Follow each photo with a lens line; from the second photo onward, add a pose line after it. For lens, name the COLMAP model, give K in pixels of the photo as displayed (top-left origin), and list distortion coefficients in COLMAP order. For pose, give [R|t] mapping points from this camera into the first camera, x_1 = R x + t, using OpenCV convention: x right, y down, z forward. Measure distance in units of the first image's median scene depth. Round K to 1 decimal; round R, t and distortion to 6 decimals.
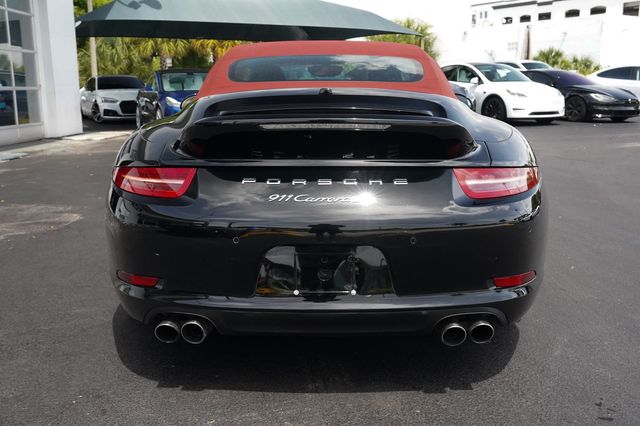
lens RADIAL K [[564.2, 0, 321.3], [0, 564.2, 233.5], [0, 0, 1]] dist [-0.000952, 0.019400]
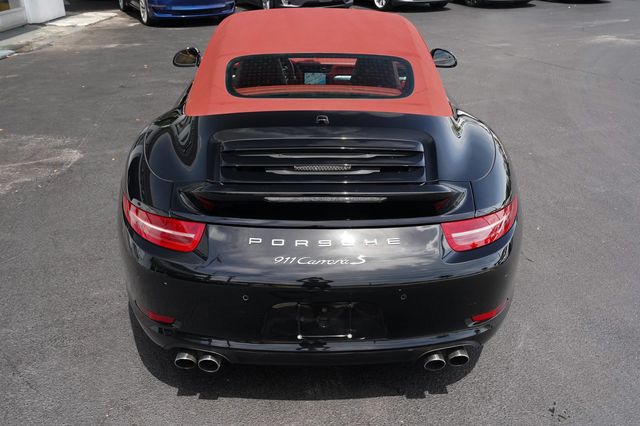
lens RADIAL K [[523.2, 0, 322.6], [0, 523.2, 217.2], [0, 0, 1]] dist [0.004130, 0.012005]
pose [[0.999363, -0.005070, 0.035319, -0.029866], [-0.002387, 0.978133, 0.207966, -0.309606], [-0.035601, -0.207918, 0.977498, 0.016324]]
